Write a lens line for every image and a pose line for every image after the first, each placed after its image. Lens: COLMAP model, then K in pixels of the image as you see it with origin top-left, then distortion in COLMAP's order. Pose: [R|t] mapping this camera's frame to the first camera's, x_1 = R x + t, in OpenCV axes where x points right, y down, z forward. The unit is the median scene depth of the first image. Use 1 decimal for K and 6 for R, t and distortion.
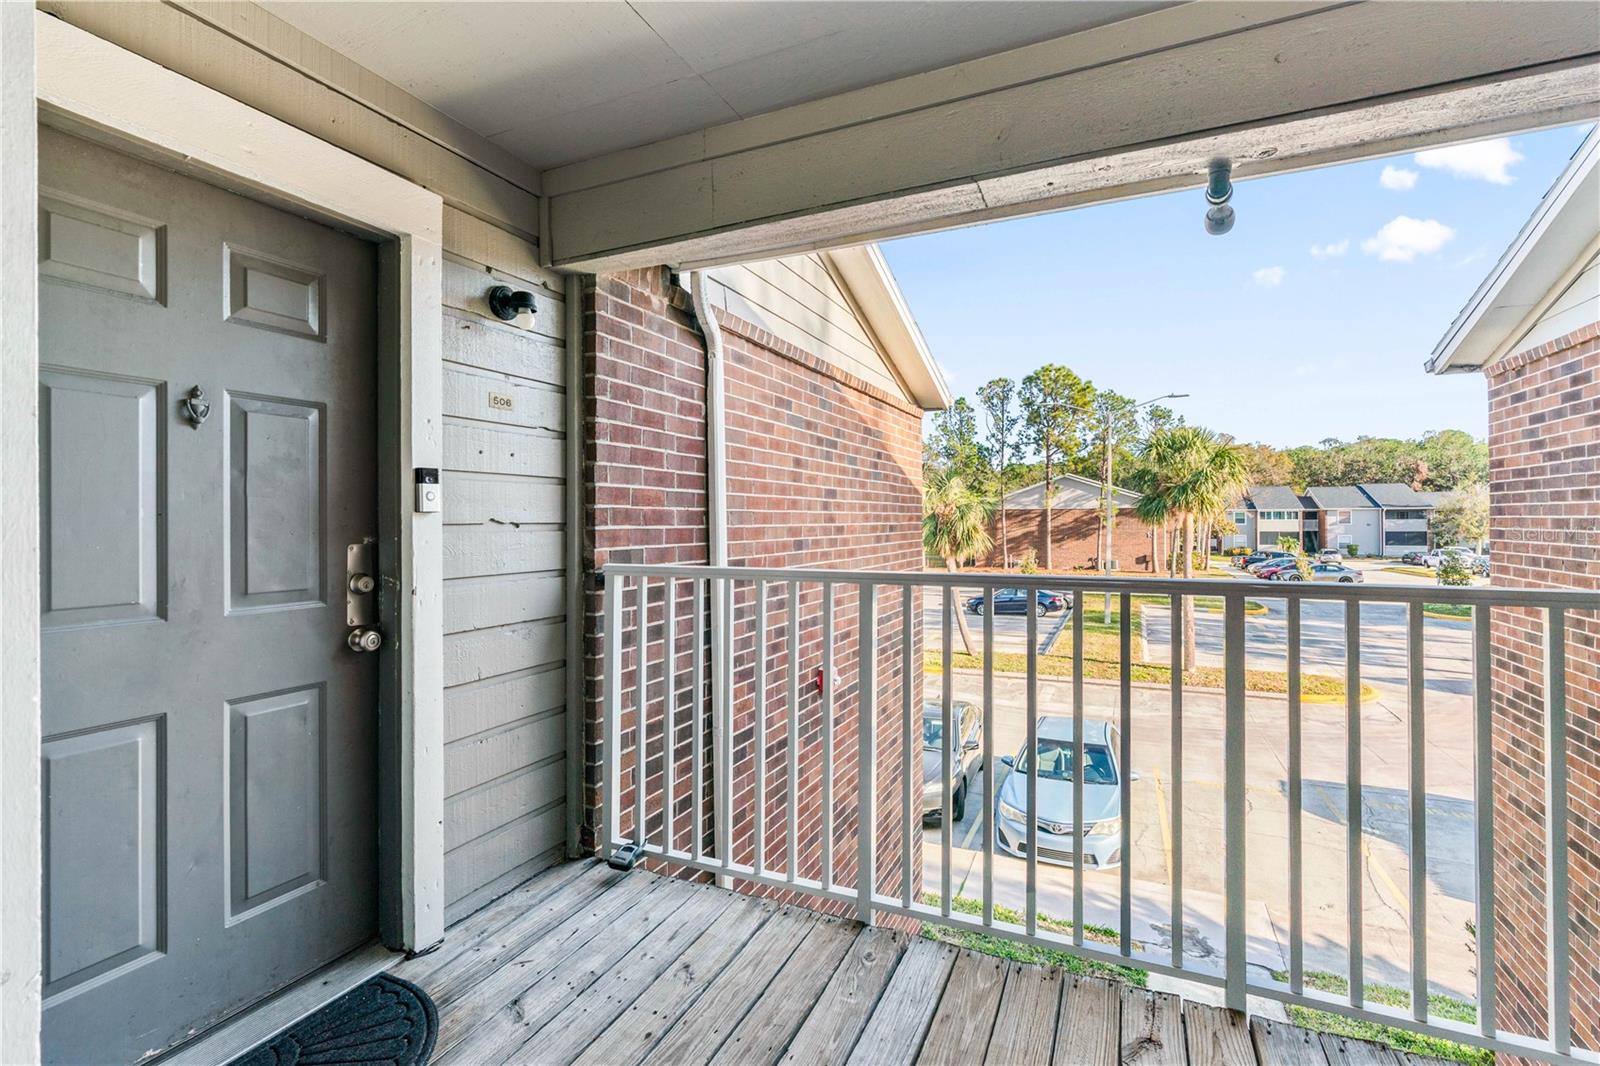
lens RADIAL K [[716.4, 0, 807.2], [0, 716.4, 542.8], [0, 0, 1]] dist [-0.011650, 0.000968]
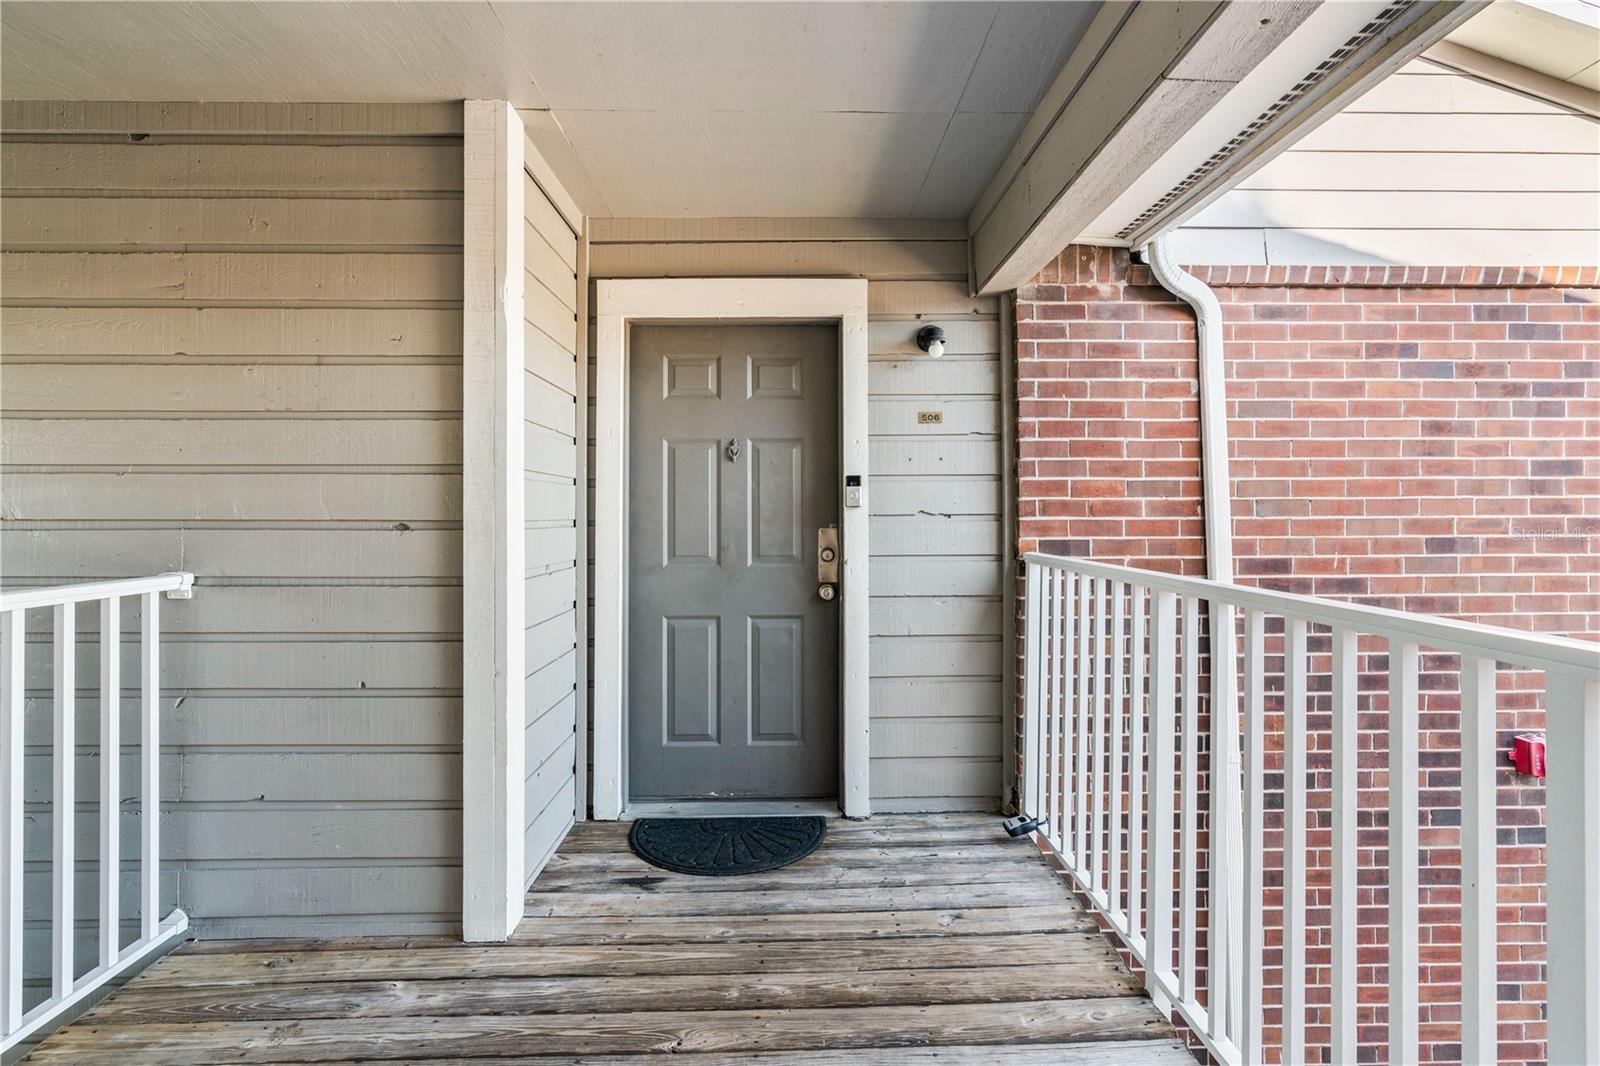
lens RADIAL K [[715.5, 0, 803.2], [0, 715.5, 529.2], [0, 0, 1]] dist [-0.009174, 0.000808]
pose [[0.443154, 0.020585, -0.896209, 0.563083], [-0.024192, 0.999647, 0.010999, -0.009239], [0.896119, 0.016807, 0.443495, 0.229369]]
